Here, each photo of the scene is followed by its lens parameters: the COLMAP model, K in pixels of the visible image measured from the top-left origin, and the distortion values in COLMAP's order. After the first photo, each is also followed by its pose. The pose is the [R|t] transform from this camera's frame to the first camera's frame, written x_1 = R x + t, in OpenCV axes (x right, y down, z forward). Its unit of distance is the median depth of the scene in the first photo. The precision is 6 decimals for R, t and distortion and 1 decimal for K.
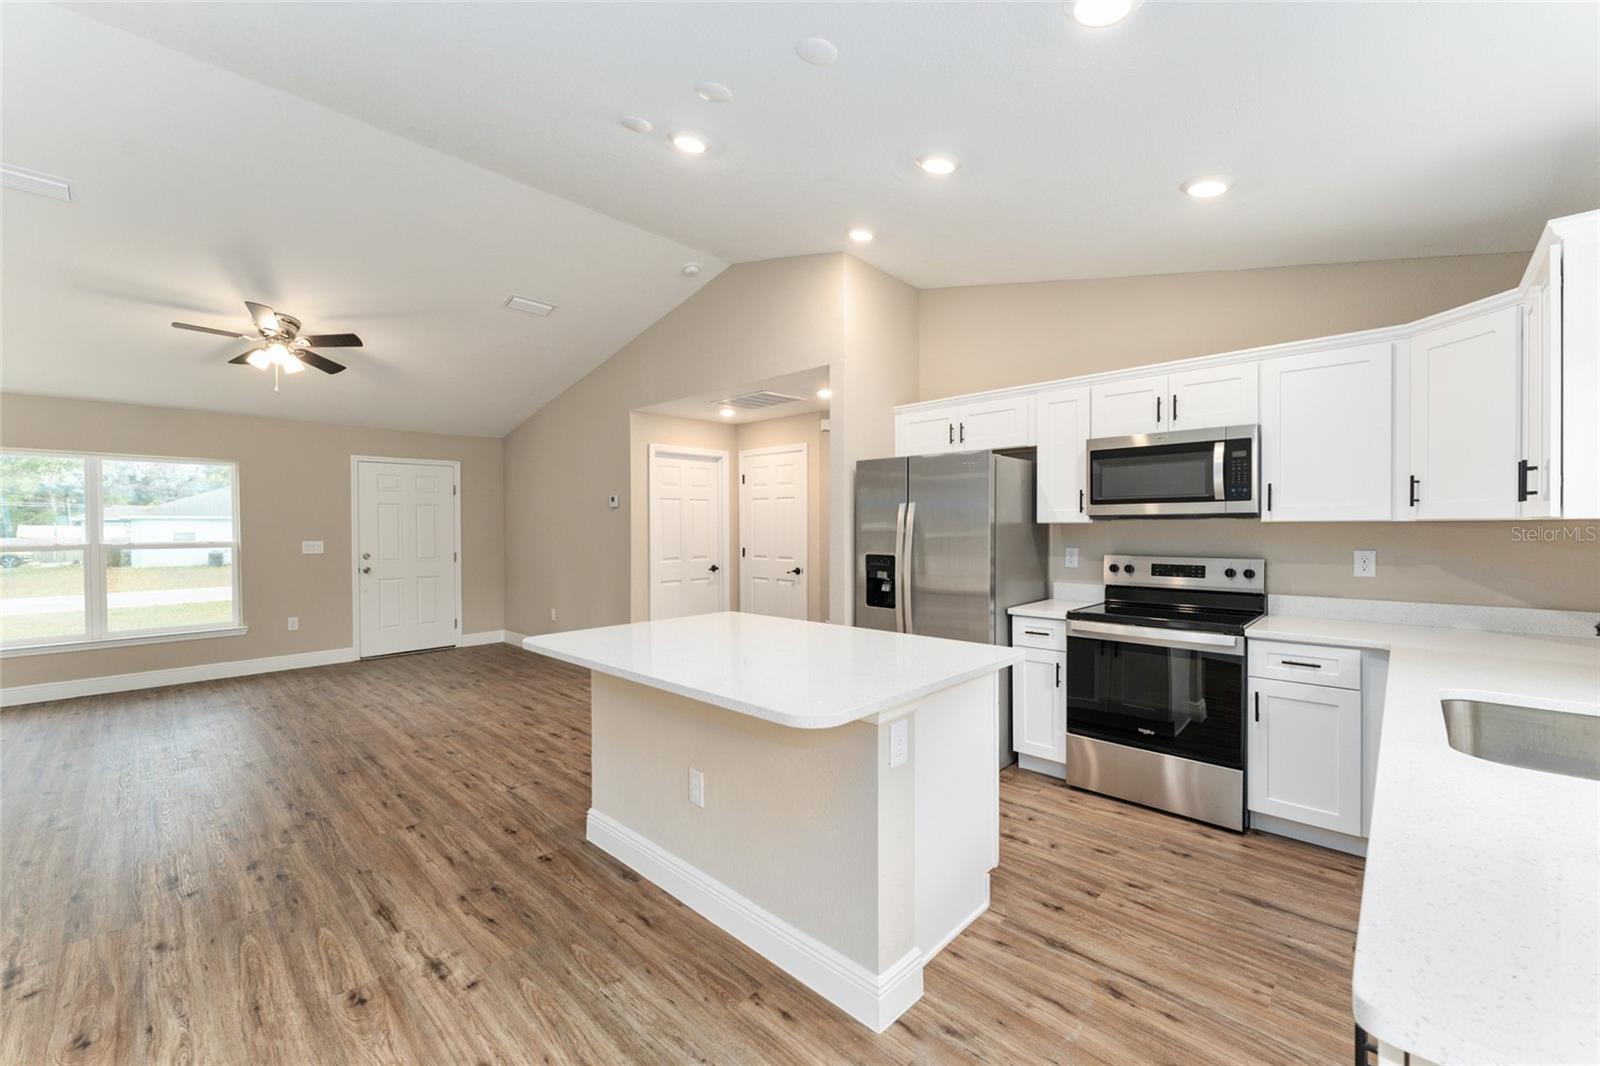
lens RADIAL K [[642.0, 0, 800.0], [0, 642.0, 533.0], [0, 0, 1]] dist [-0.001179, -0.000618]
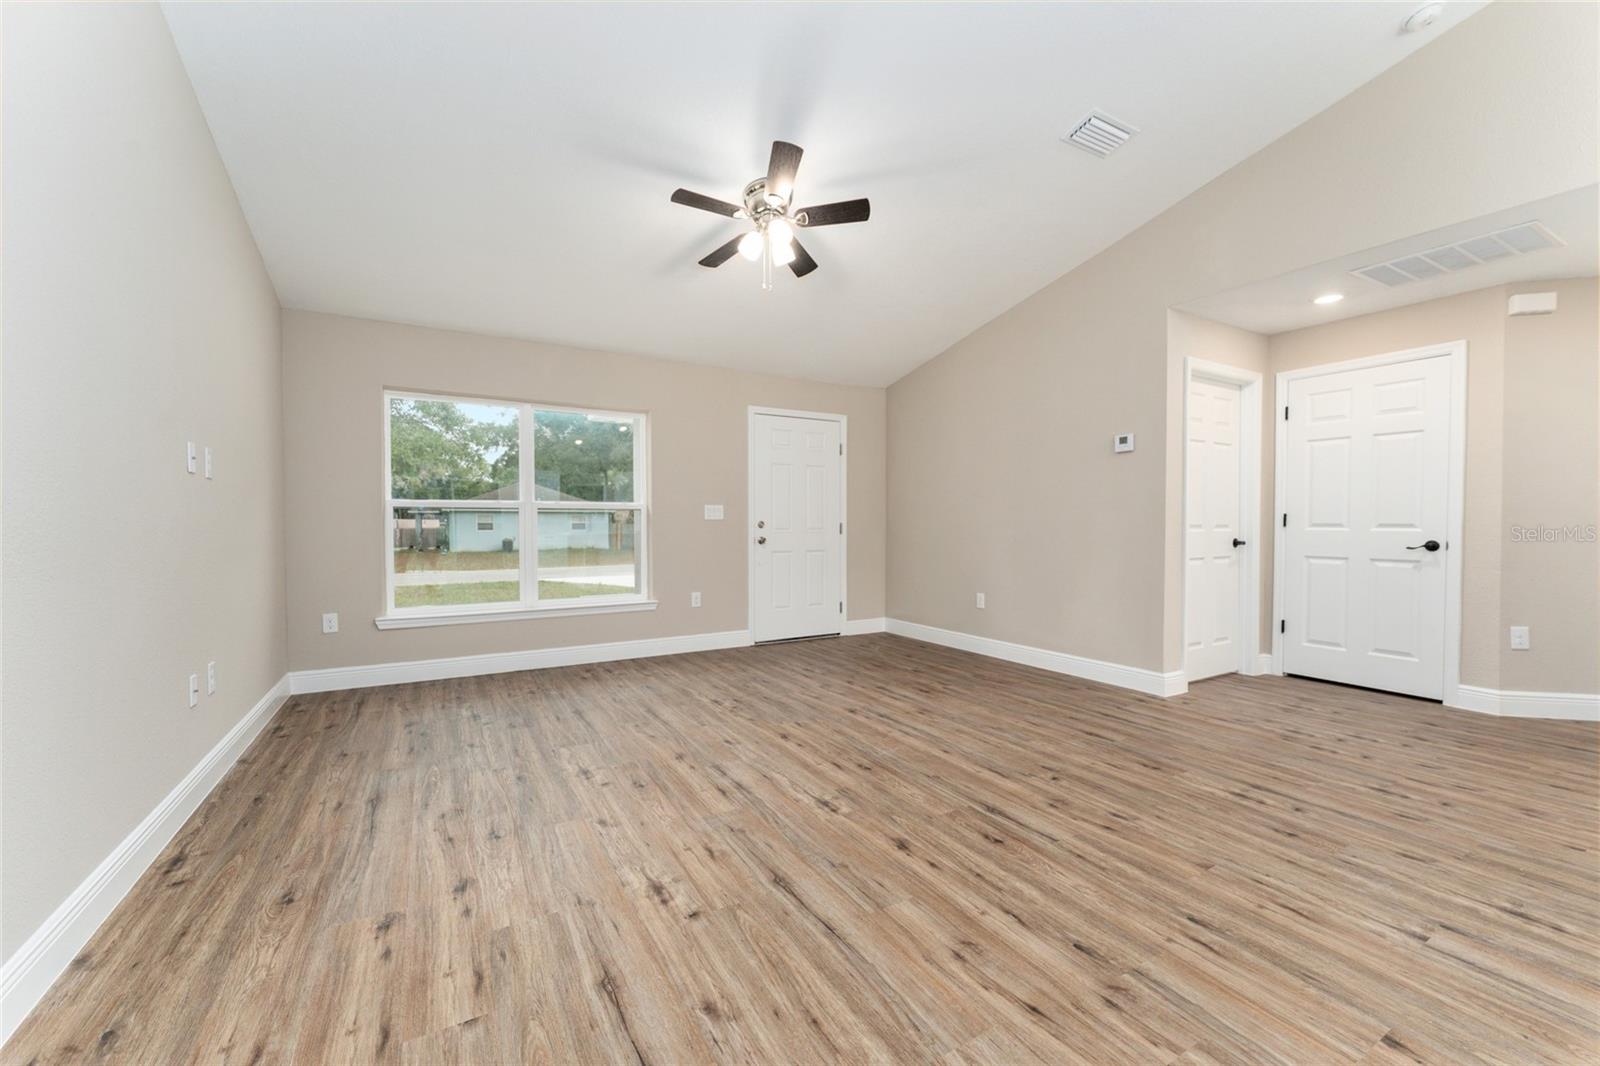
lens RADIAL K [[636.7, 0, 800.0], [0, 636.7, 533.0], [0, 0, 1]] dist [-0.000091, -0.000250]
pose [[0.959896, 0.007922, -0.280245, -0.729207], [-0.007054, 0.999967, 0.004108, 0.082562], [0.280268, -0.001967, 0.959920, 0.373348]]
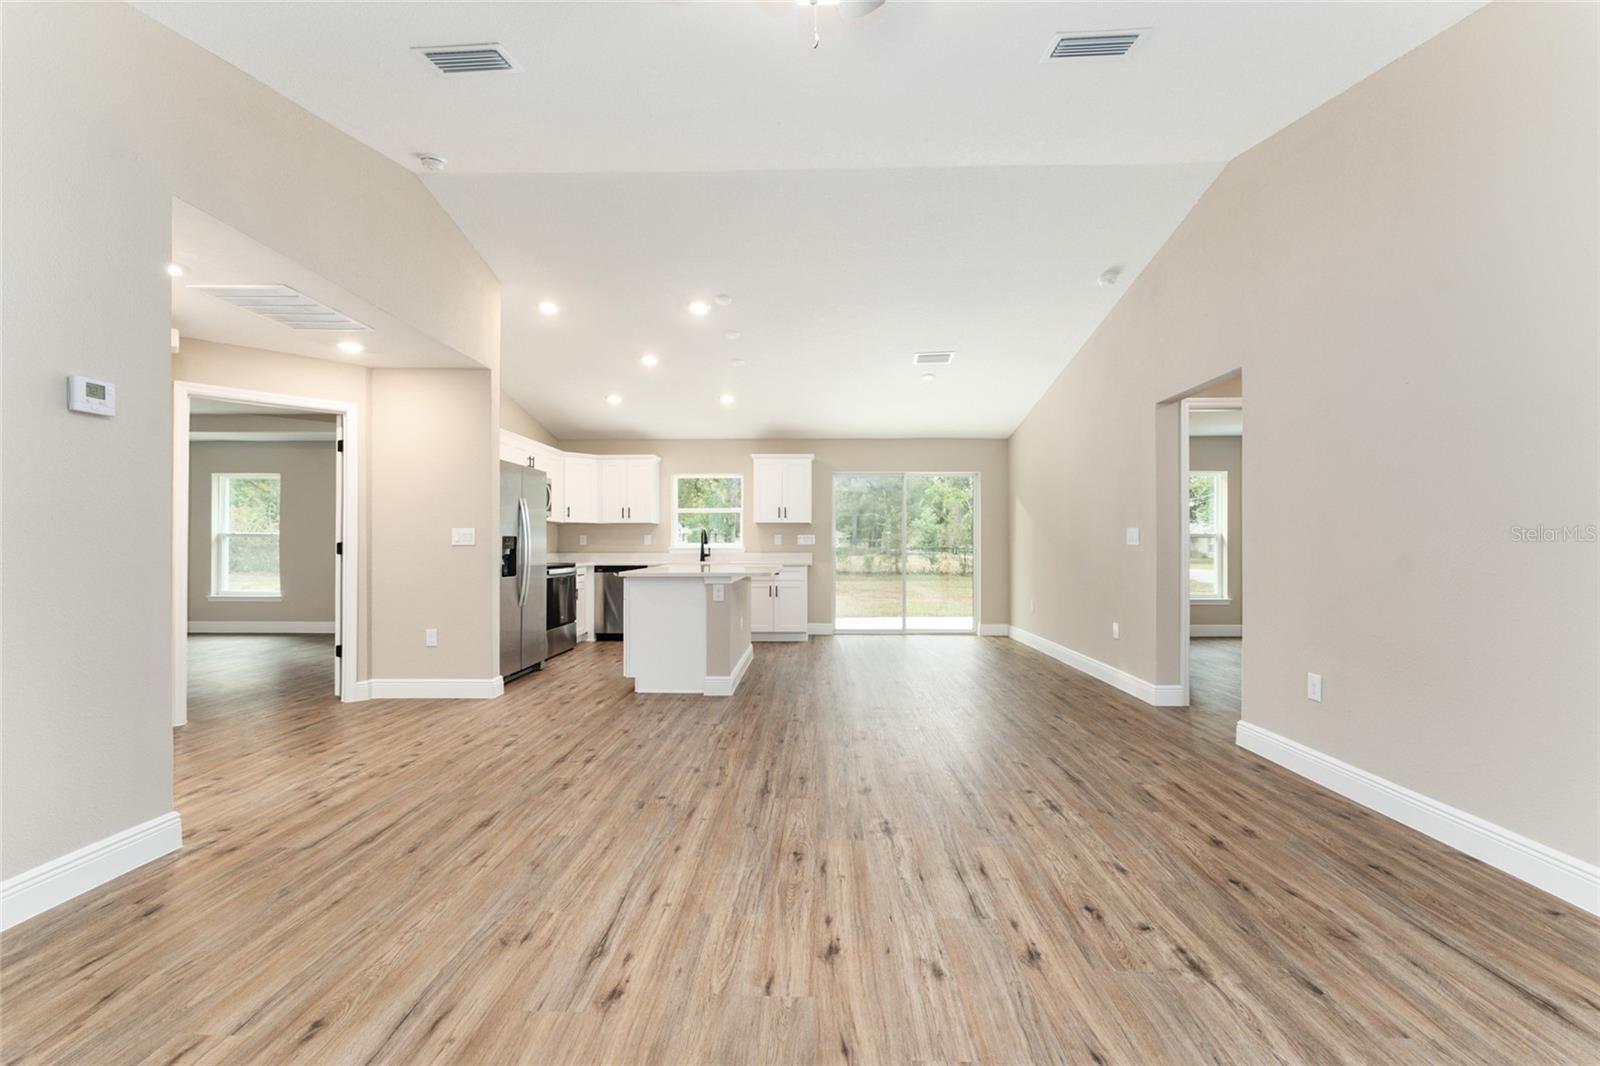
lens RADIAL K [[642.0, 0, 800.0], [0, 642.0, 533.0], [0, 0, 1]] dist [-0.001179, -0.000618]
pose [[-0.670765, 0.018354, 0.741443, -1.359106], [0.011968, 0.999831, -0.013923, 0.058735], [-0.741573, -0.000466, -0.670872, 1.585531]]
